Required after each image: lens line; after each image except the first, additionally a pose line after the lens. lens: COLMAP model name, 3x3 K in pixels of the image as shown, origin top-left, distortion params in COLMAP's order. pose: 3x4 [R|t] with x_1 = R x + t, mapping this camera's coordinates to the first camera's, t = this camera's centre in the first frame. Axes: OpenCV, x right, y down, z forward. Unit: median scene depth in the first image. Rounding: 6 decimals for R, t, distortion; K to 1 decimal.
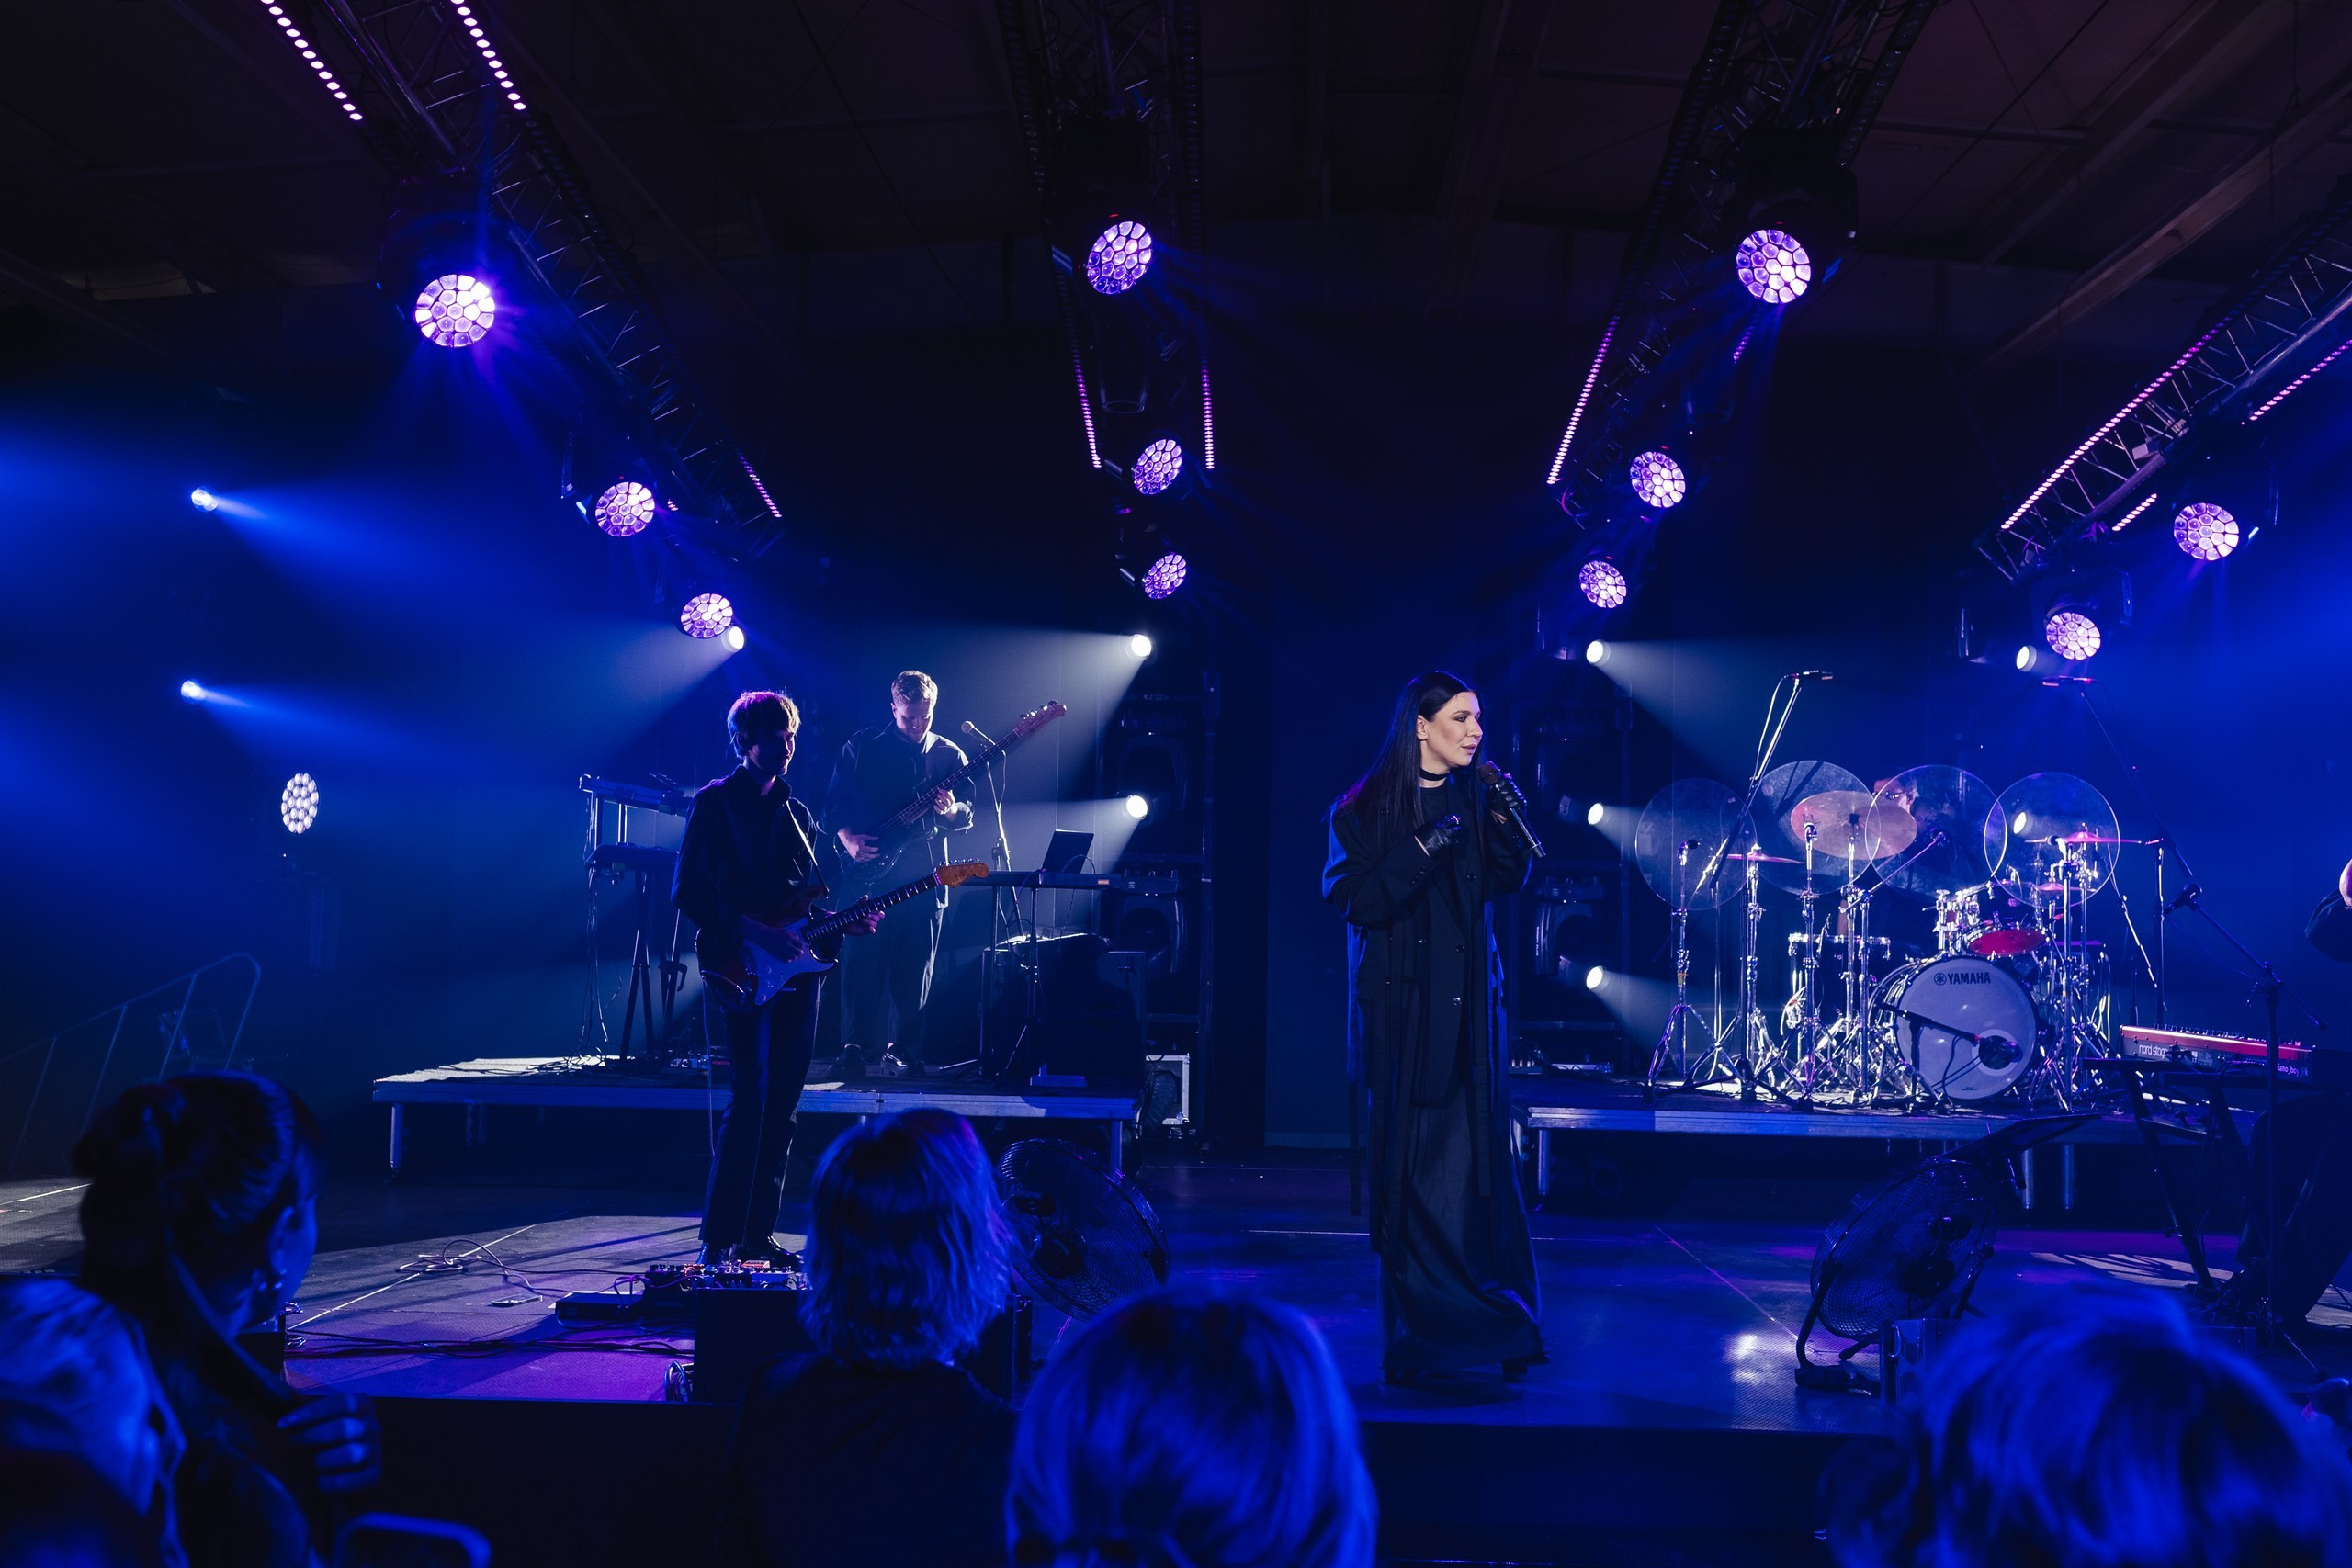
lens RADIAL K [[5285.9, 0, 1180.2], [0, 5285.9, 785.0], [0, 0, 1]] dist [0.081500, 0.000000]
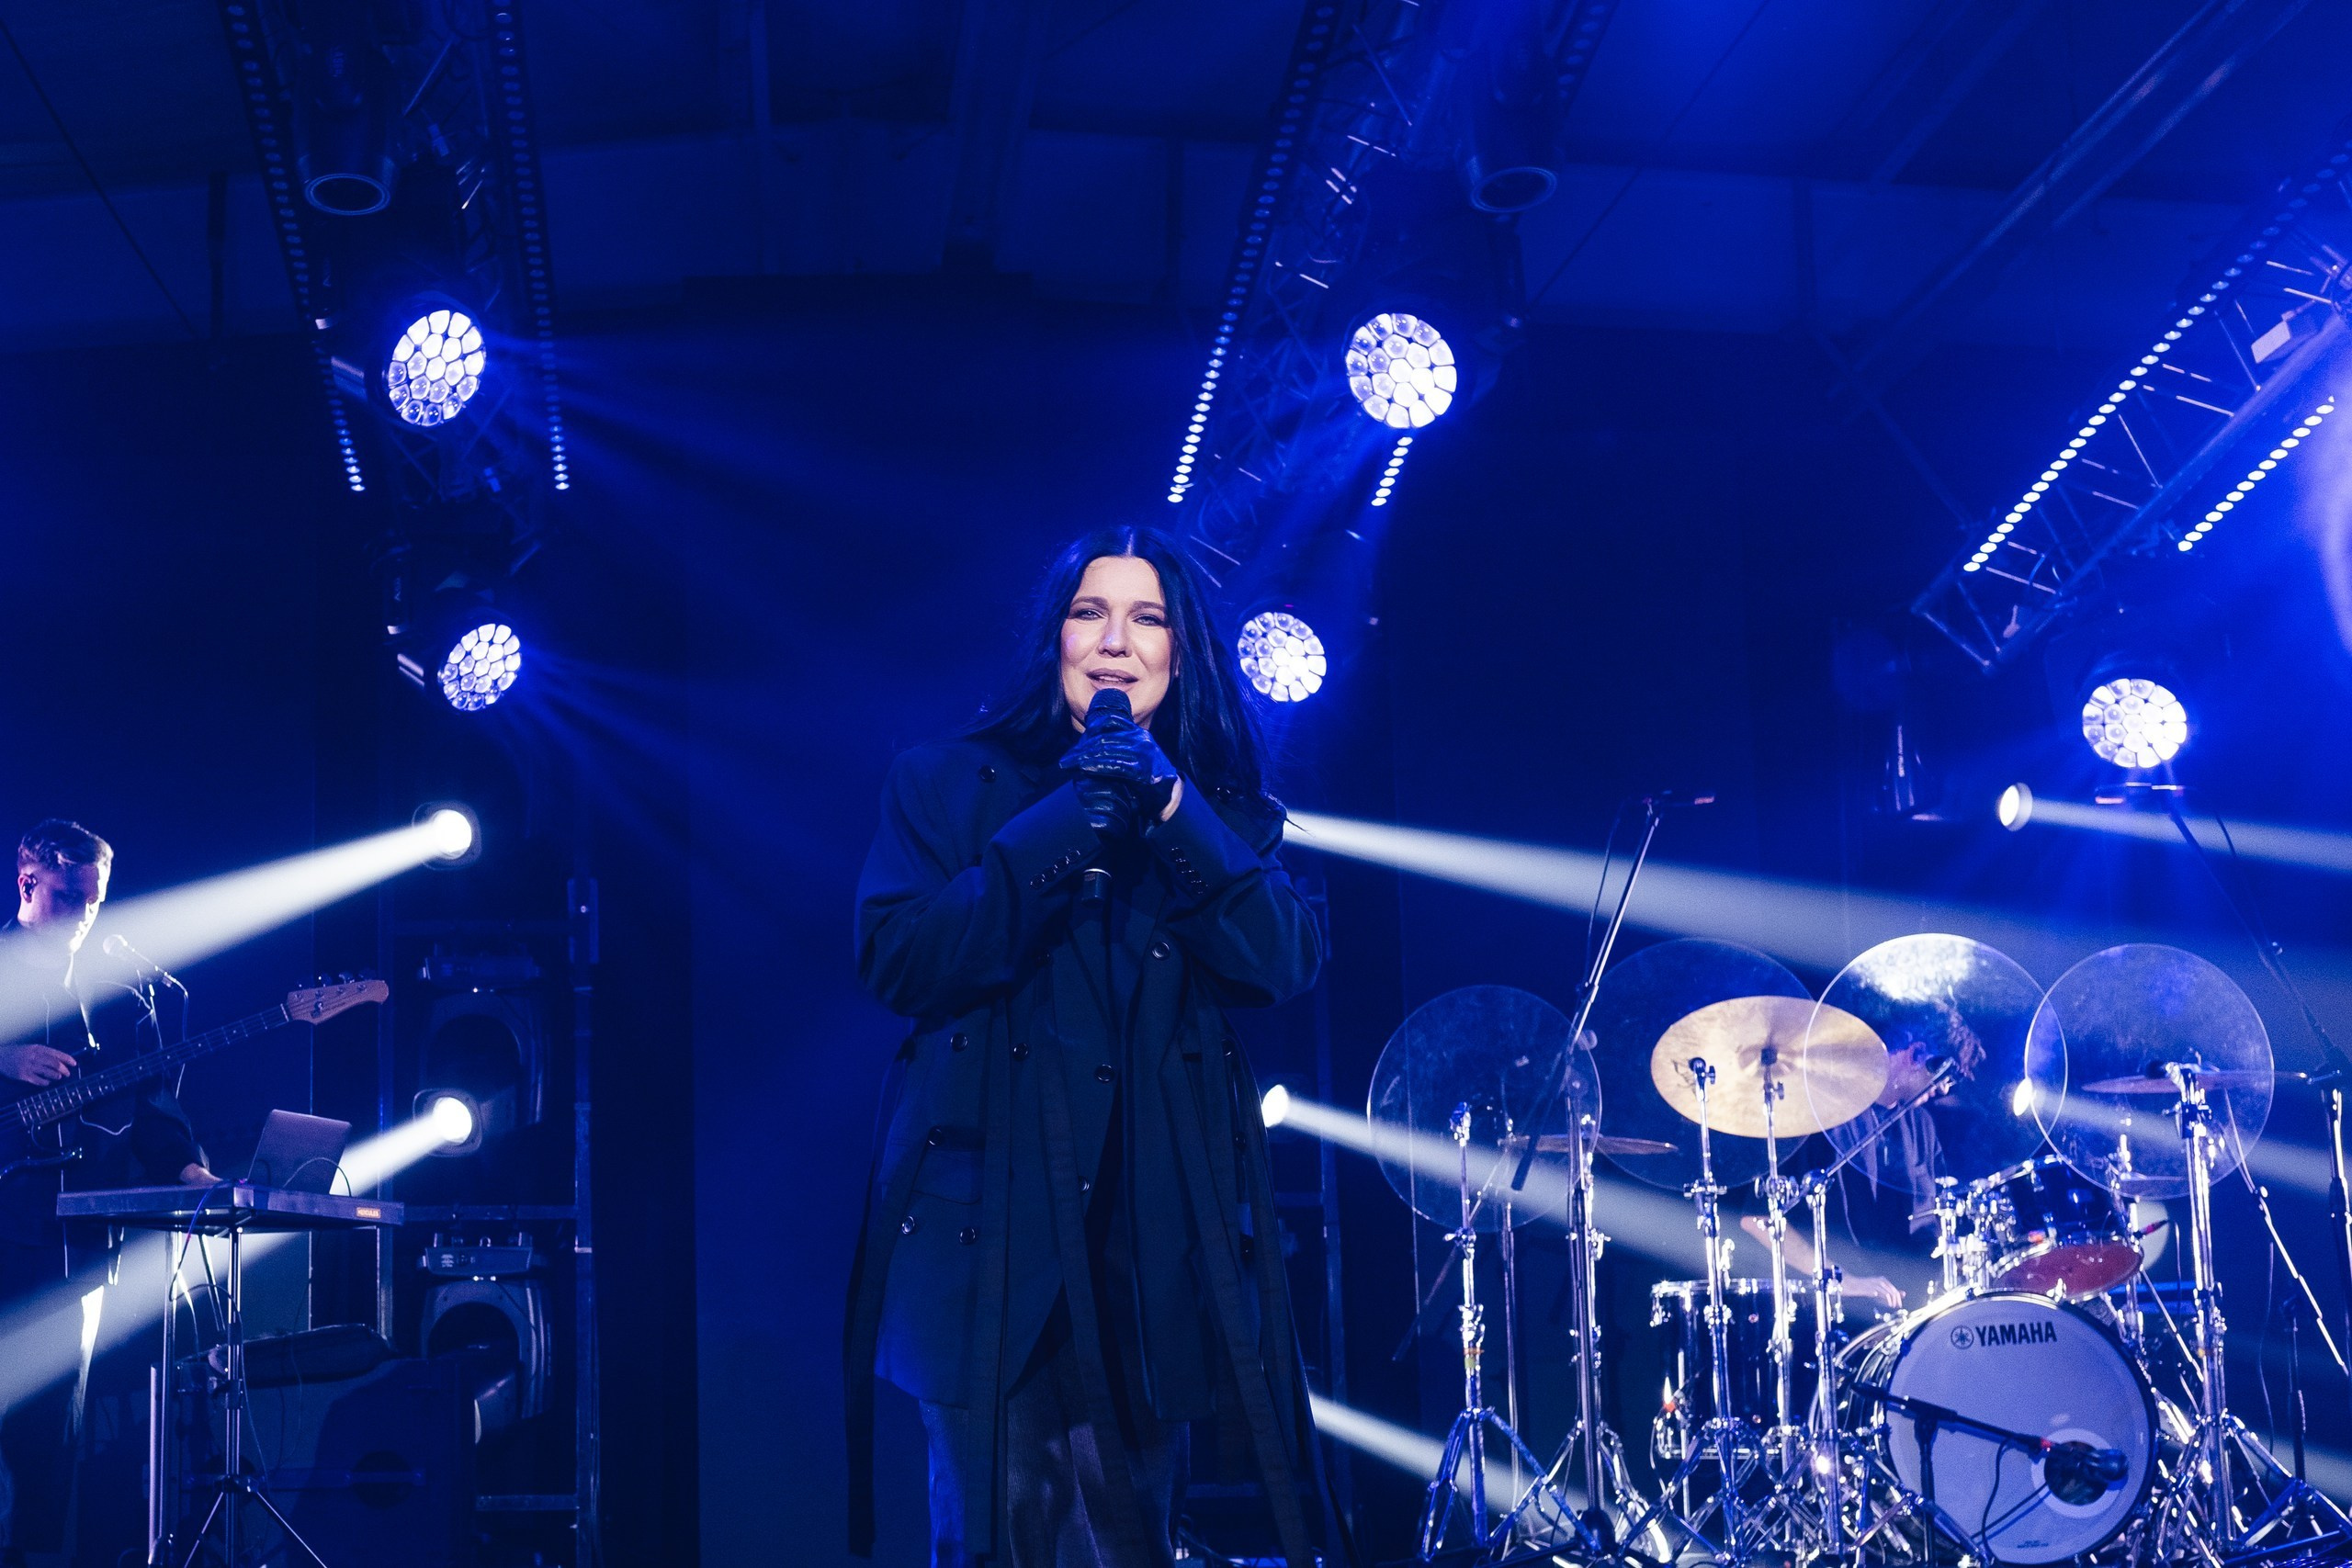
lens RADIAL K [[5285.9, 0, 1166.0], [0, 5285.9, 786.4], [0, 0, 1]] dist [0.081500, 0.000000]
pose [[0.993542, -0.023204, 0.111068, 0.005292], [0.036064, 0.992686, -0.115213, 0.036597], [-0.107582, 0.118474, 0.987112, 0.434233]]
